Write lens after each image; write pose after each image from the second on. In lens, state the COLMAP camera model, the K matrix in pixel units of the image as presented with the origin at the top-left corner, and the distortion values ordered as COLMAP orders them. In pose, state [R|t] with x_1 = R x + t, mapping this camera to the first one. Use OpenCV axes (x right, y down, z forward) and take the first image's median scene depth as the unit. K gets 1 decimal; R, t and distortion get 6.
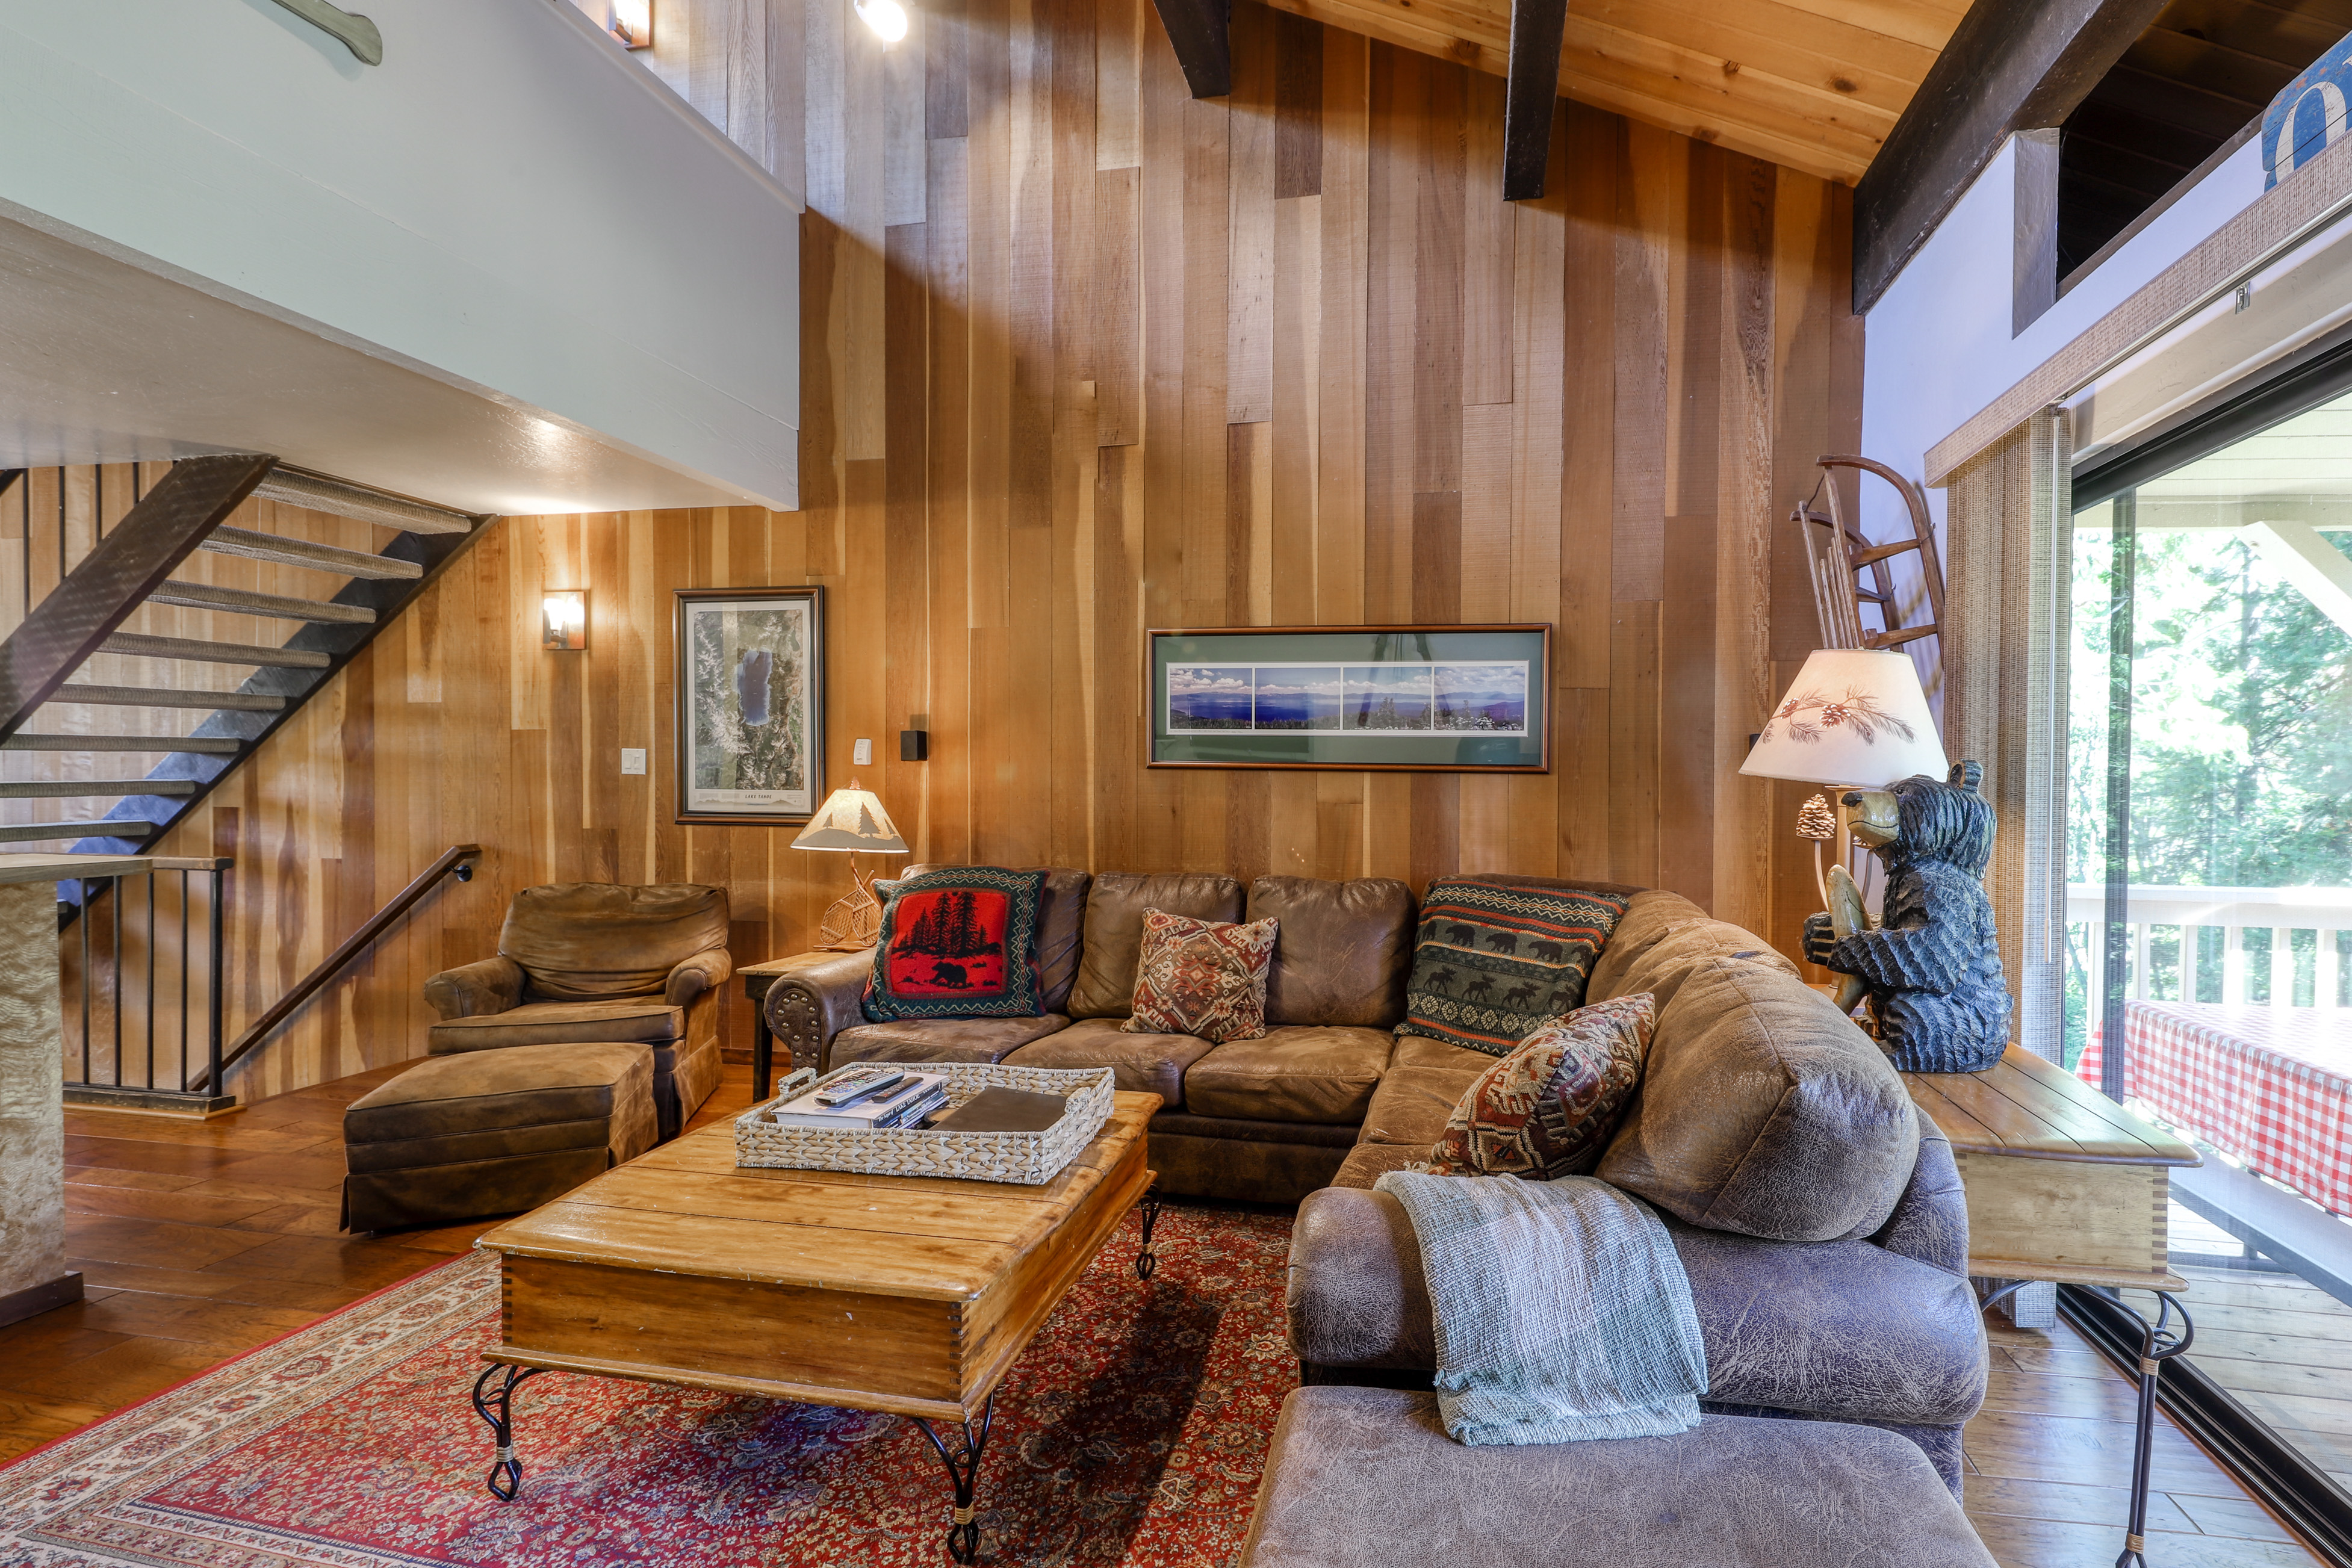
lens RADIAL K [[972.0, 0, 1342.9], [0, 972.0, 794.3], [0, 0, 1]] dist [0.008998, -0.000430]
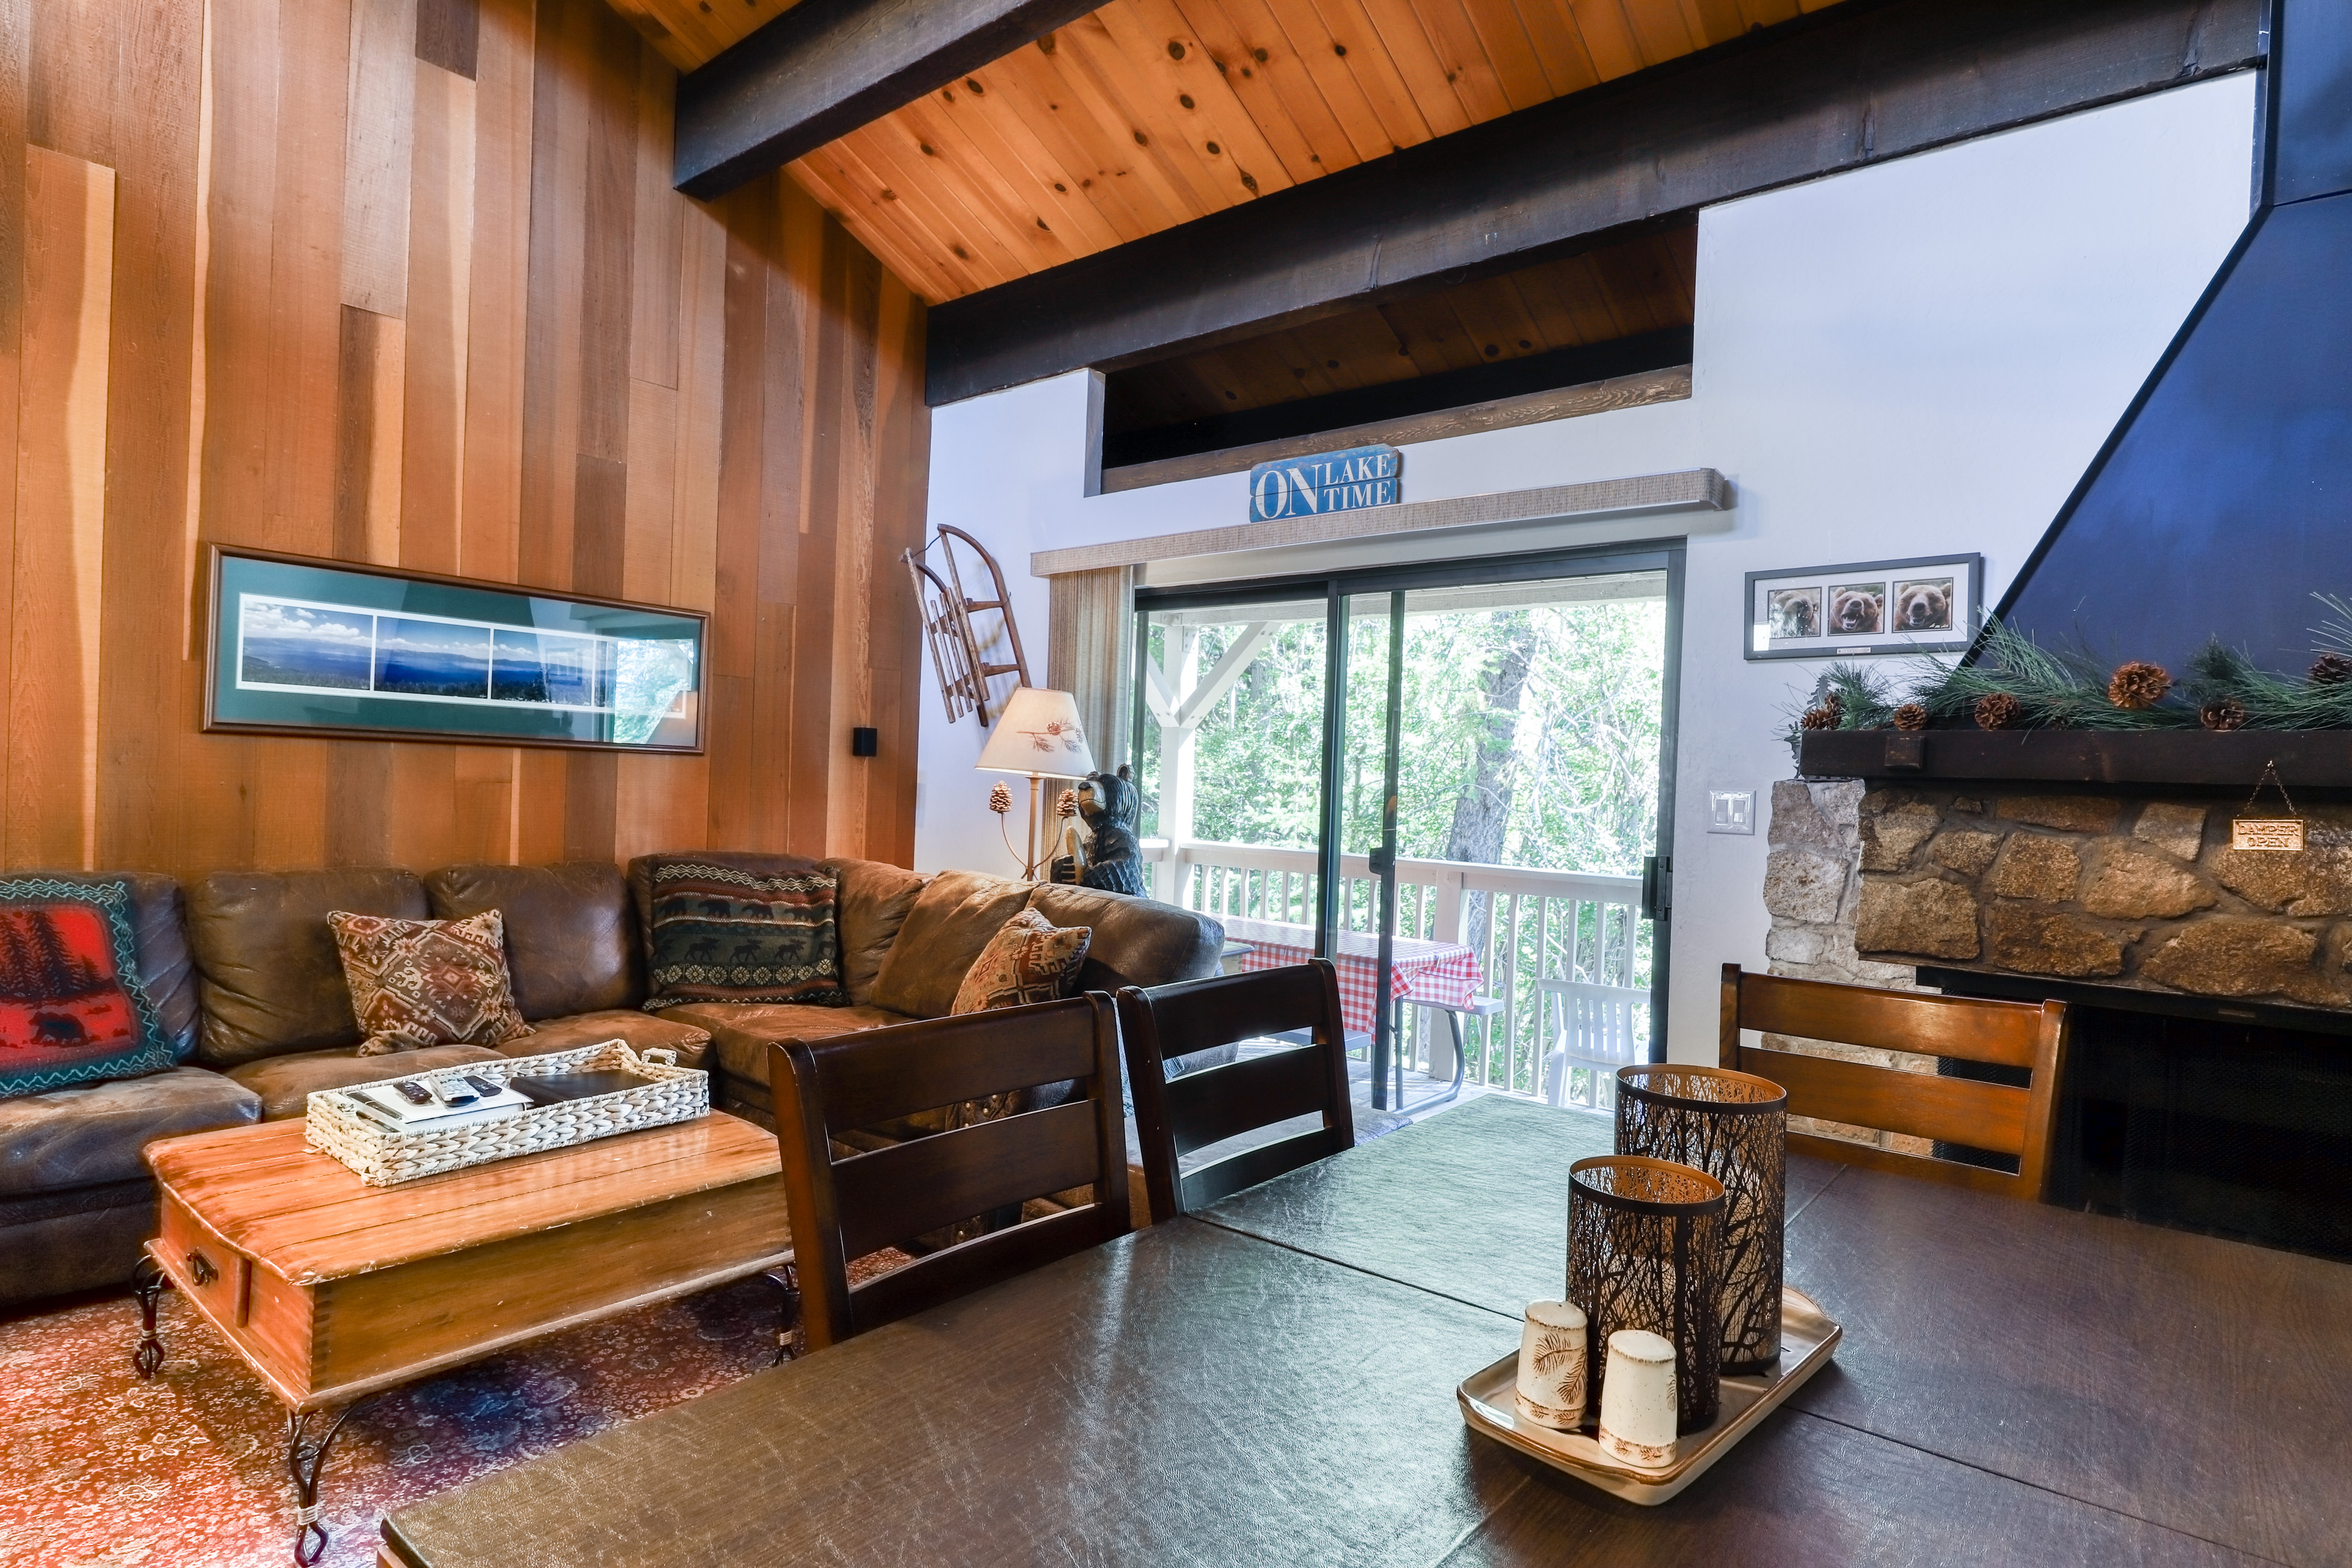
lens RADIAL K [[1246.2, 0, 1176.0], [0, 1246.2, 784.0], [0, 0, 1]] dist [0.019504, -0.002072]
pose [[0.507056, 0.005230, 0.861897, -0.654725], [-0.018201, 0.999824, 0.004642, -0.005829], [-0.861721, -0.018041, 0.507062, -0.114459]]
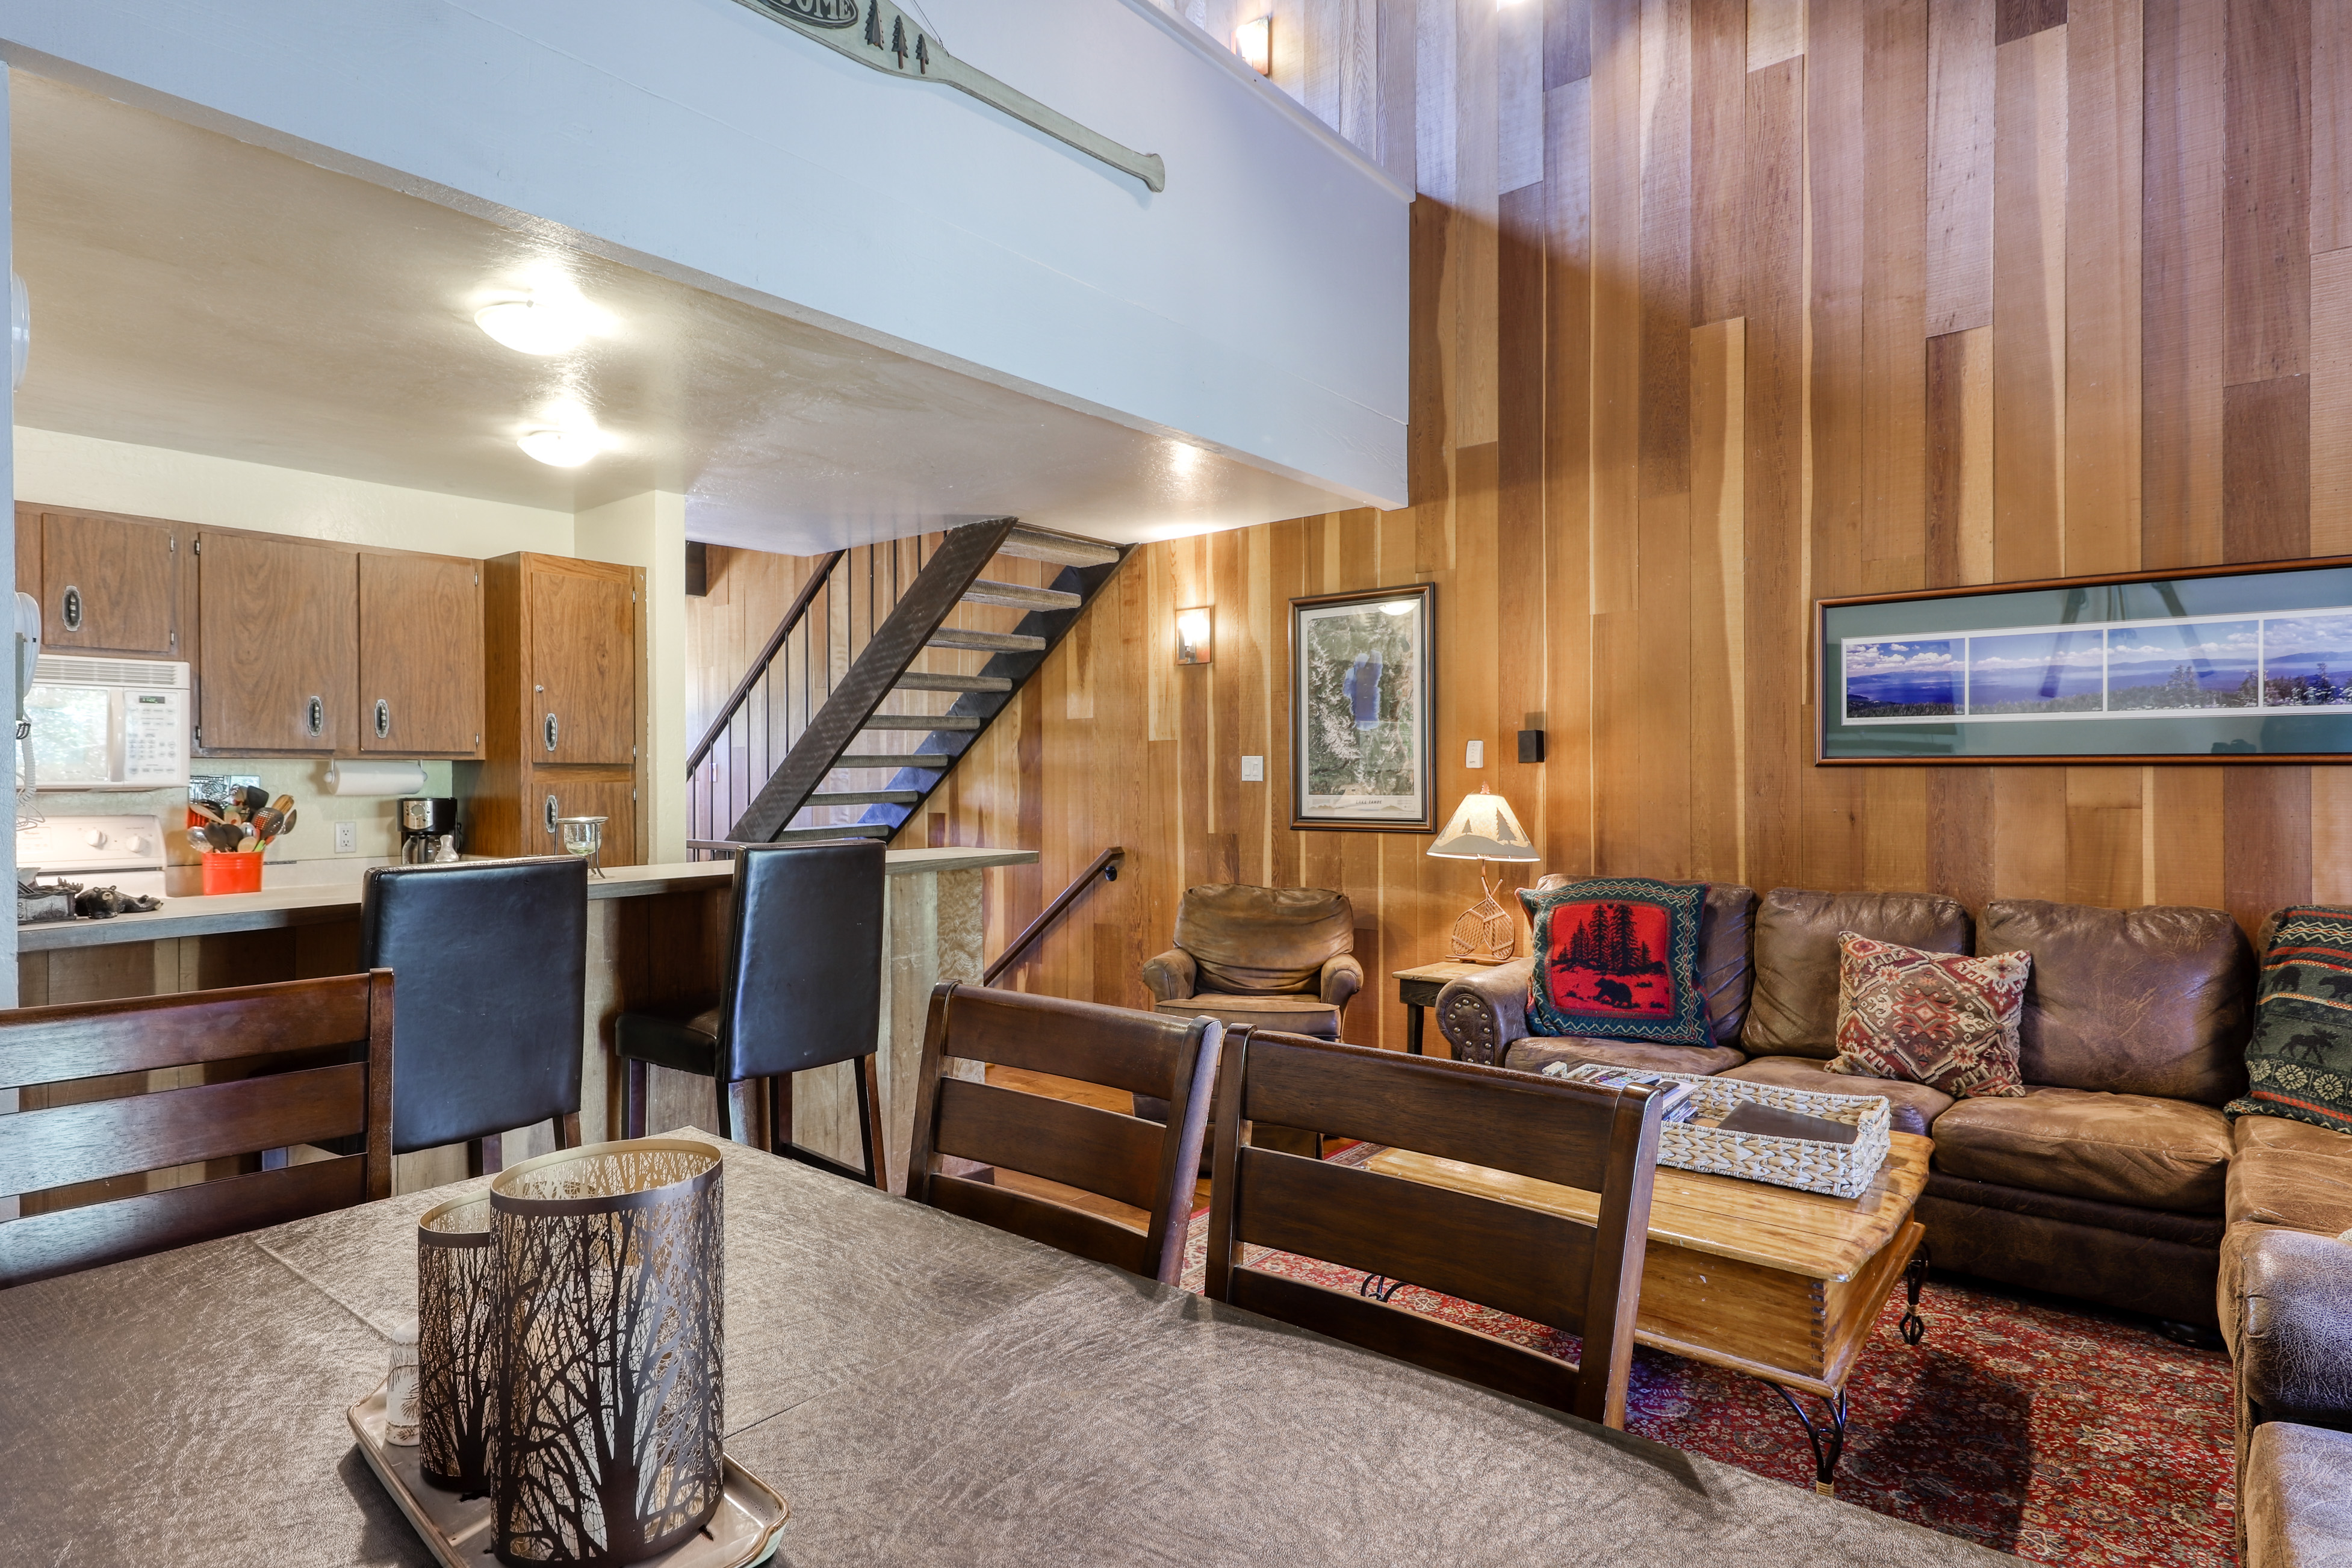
lens RADIAL K [[1278.4, 0, 1201.3], [0, 1278.4, 786.6], [0, 0, 1]] dist [0.014685, -0.007270]
pose [[0.869875, -0.009748, -0.493176, -0.119047], [0.004806, 0.999925, -0.011288, 0.000358], [0.493249, 0.007449, 0.869856, -0.218926]]
